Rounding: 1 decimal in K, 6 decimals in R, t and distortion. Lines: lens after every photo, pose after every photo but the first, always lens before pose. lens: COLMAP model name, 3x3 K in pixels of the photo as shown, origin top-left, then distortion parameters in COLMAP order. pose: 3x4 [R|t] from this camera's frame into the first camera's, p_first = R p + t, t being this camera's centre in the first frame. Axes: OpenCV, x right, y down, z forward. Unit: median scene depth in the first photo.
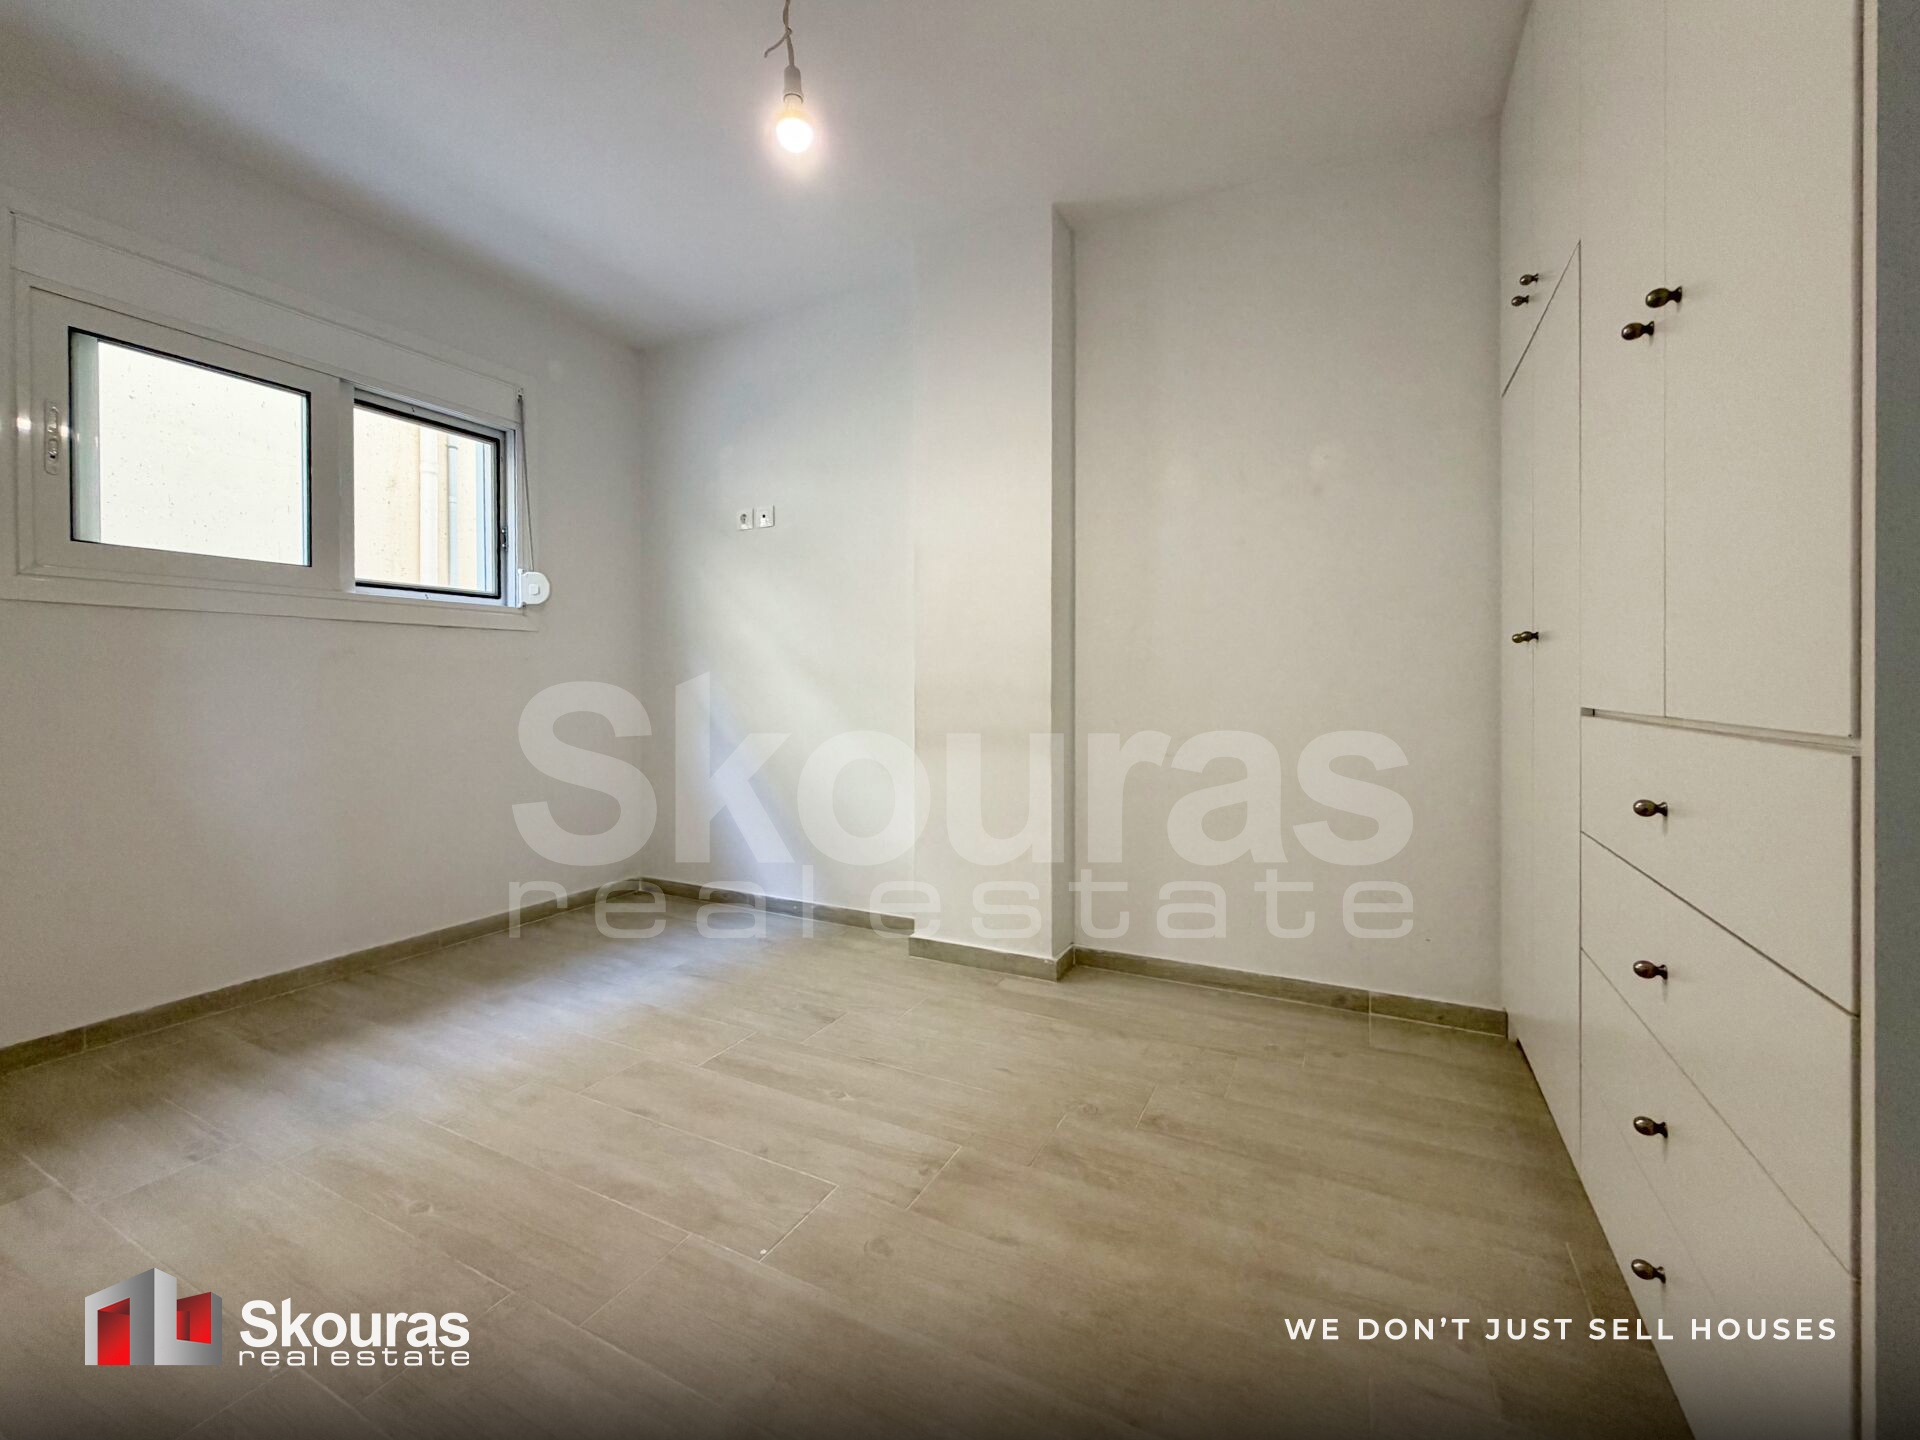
lens RADIAL K [[780.7, 0, 960.0], [0, 780.7, 720.0], [0, 0, 1]] dist [-0.000383, 0.000126]
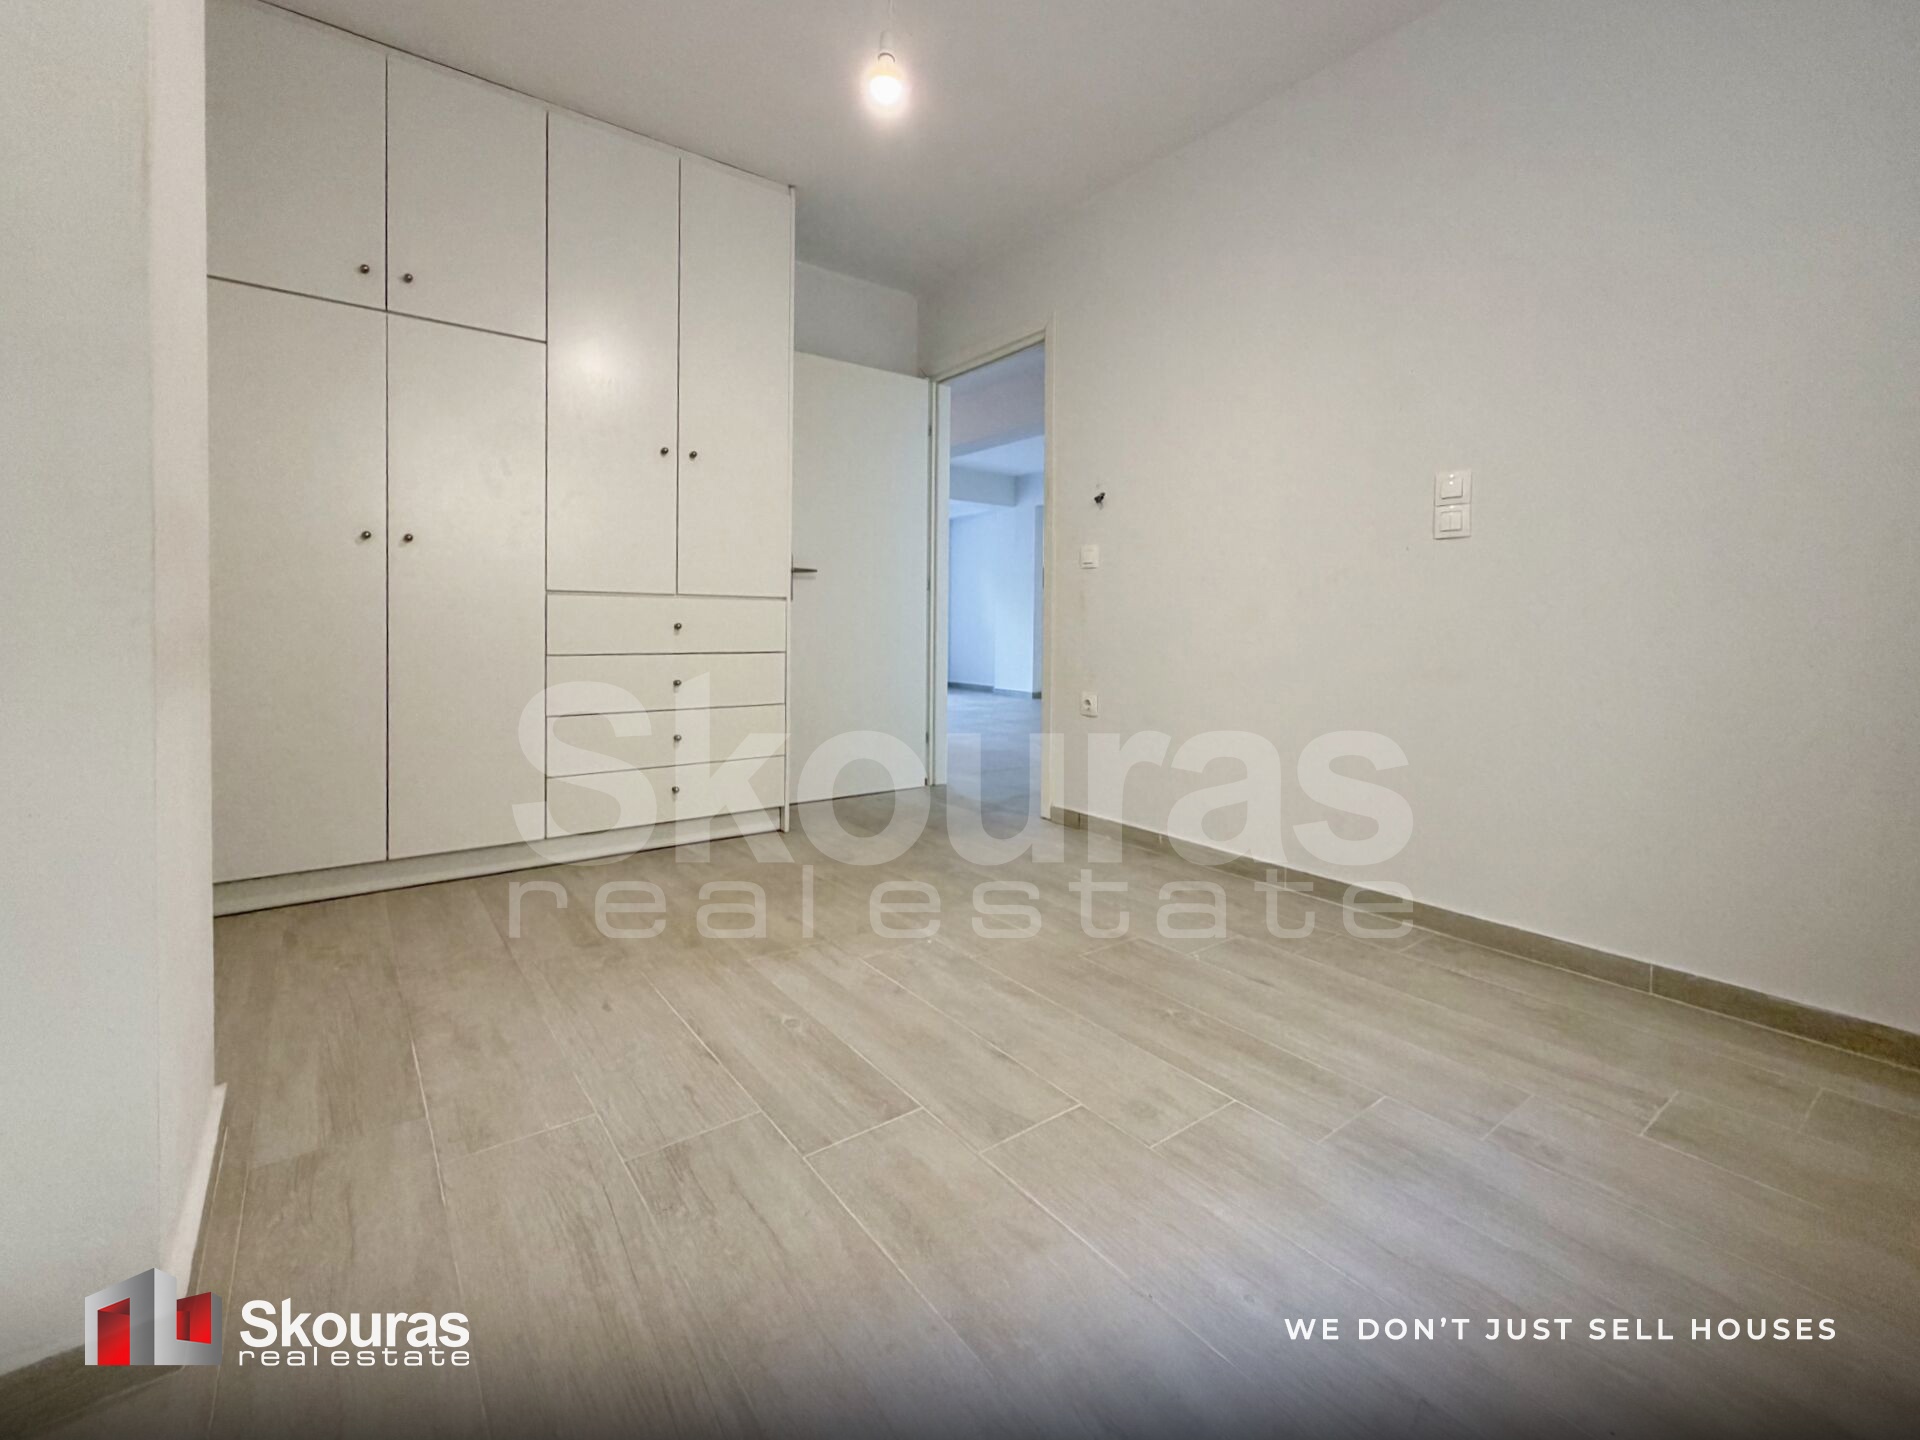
lens RADIAL K [[841.2, 0, 967.6], [0, 841.2, 636.3], [0, 0, 1]] dist [0.016434, 0.000141]
pose [[-0.903499, -0.014953, 0.428329, -0.643545], [0.010180, 0.998361, 0.056326, -0.001555], [-0.428469, 0.055251, -0.901866, 1.536369]]
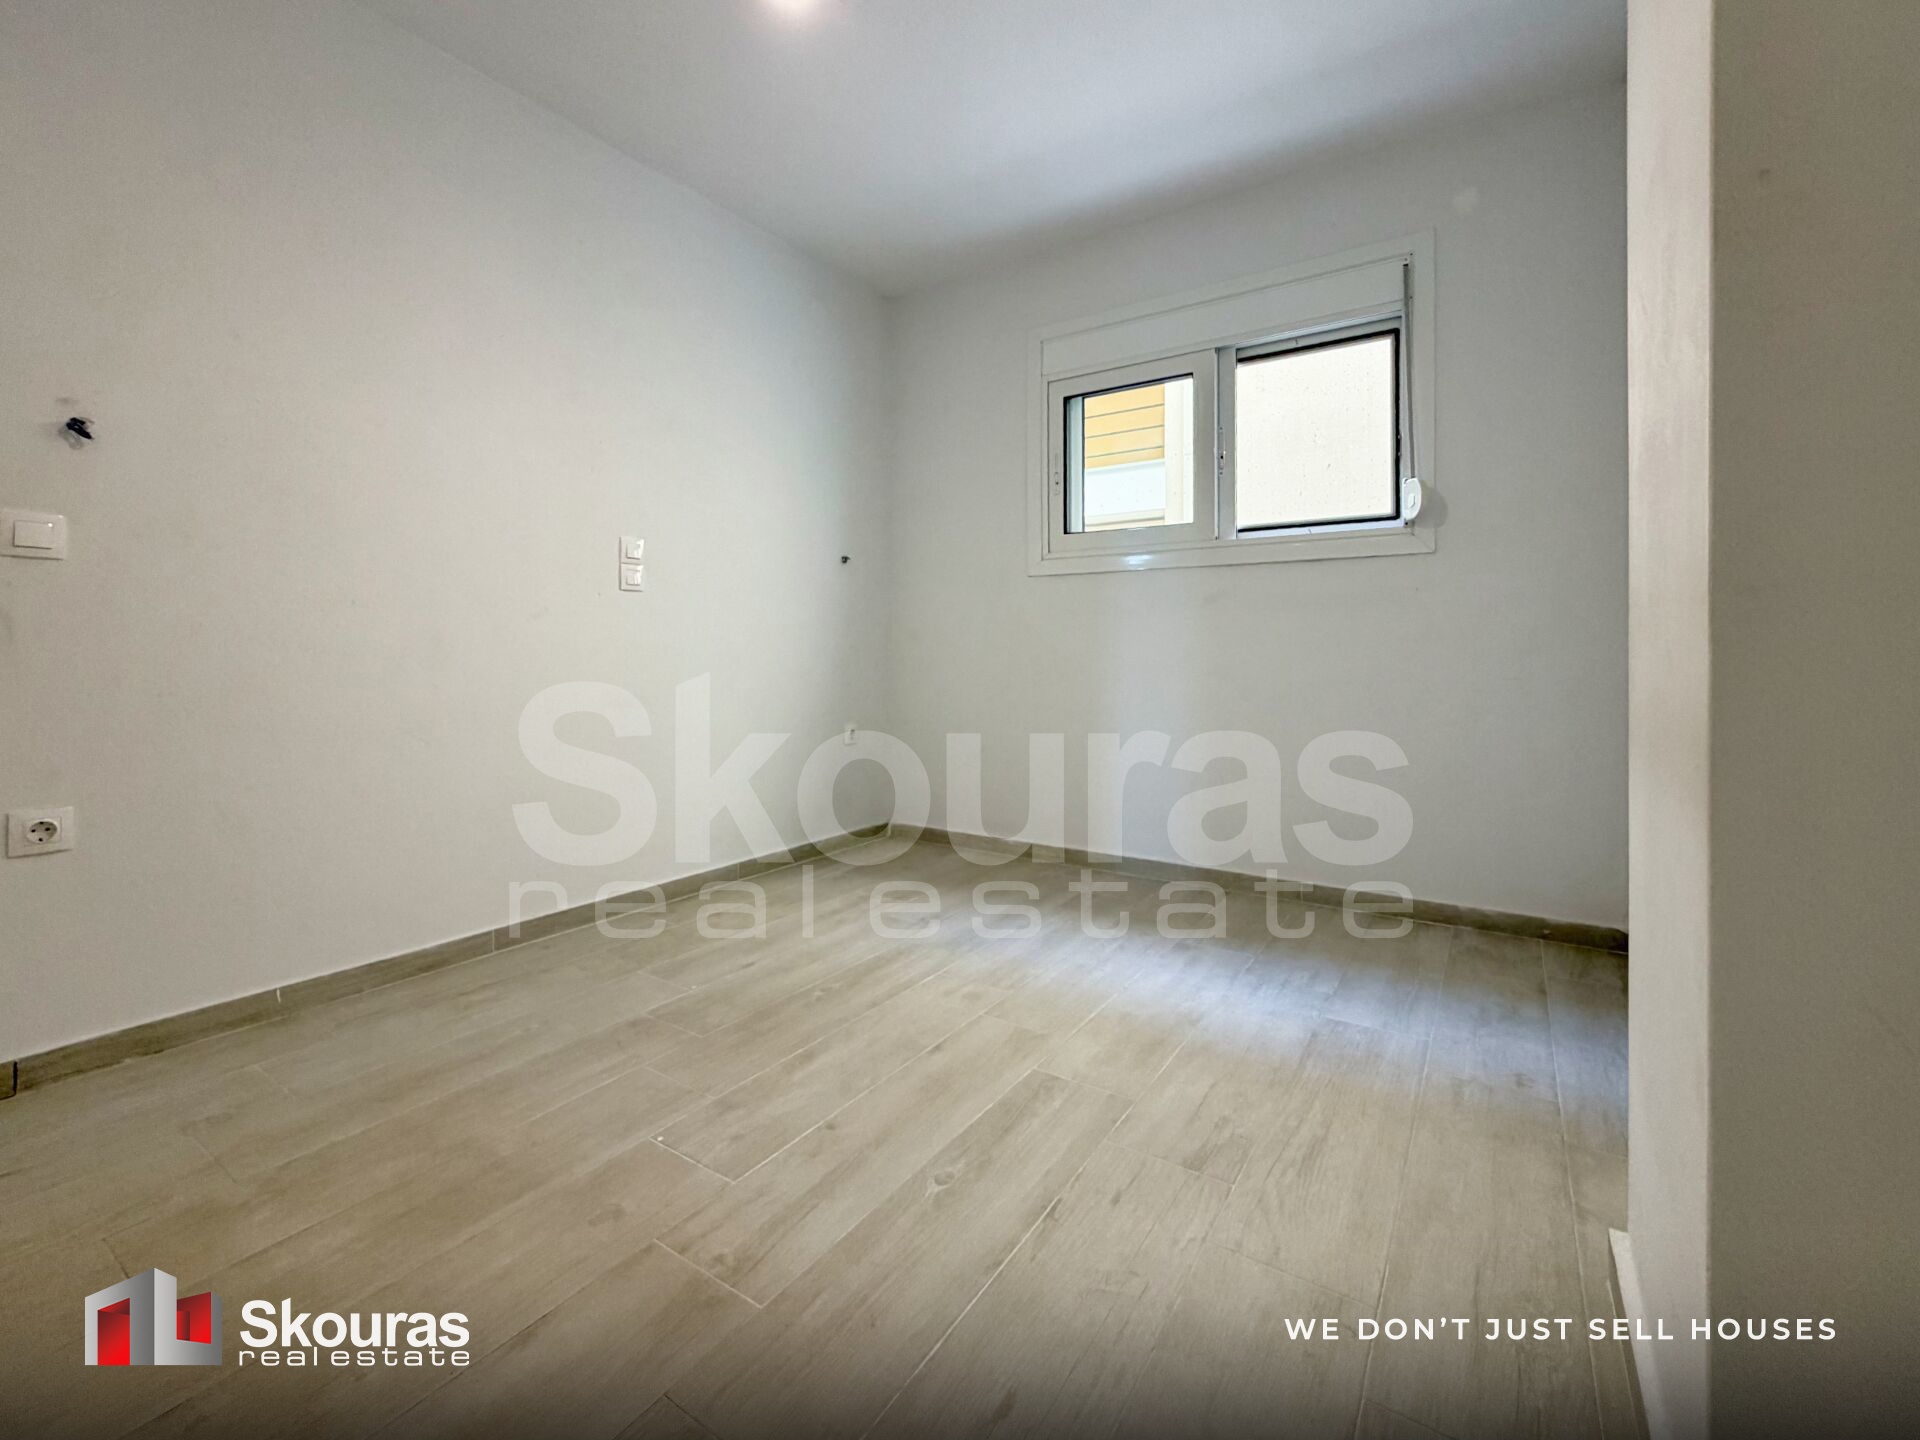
lens RADIAL K [[816.6, 0, 951.8], [0, 816.6, 657.5], [0, 0, 1]] dist [-0.001033, -0.000149]
pose [[-0.115339, 0.006497, -0.993305, 0.494738], [-0.045718, 0.998884, 0.011842, 0.007242], [0.992273, 0.046778, -0.114914, 0.942324]]
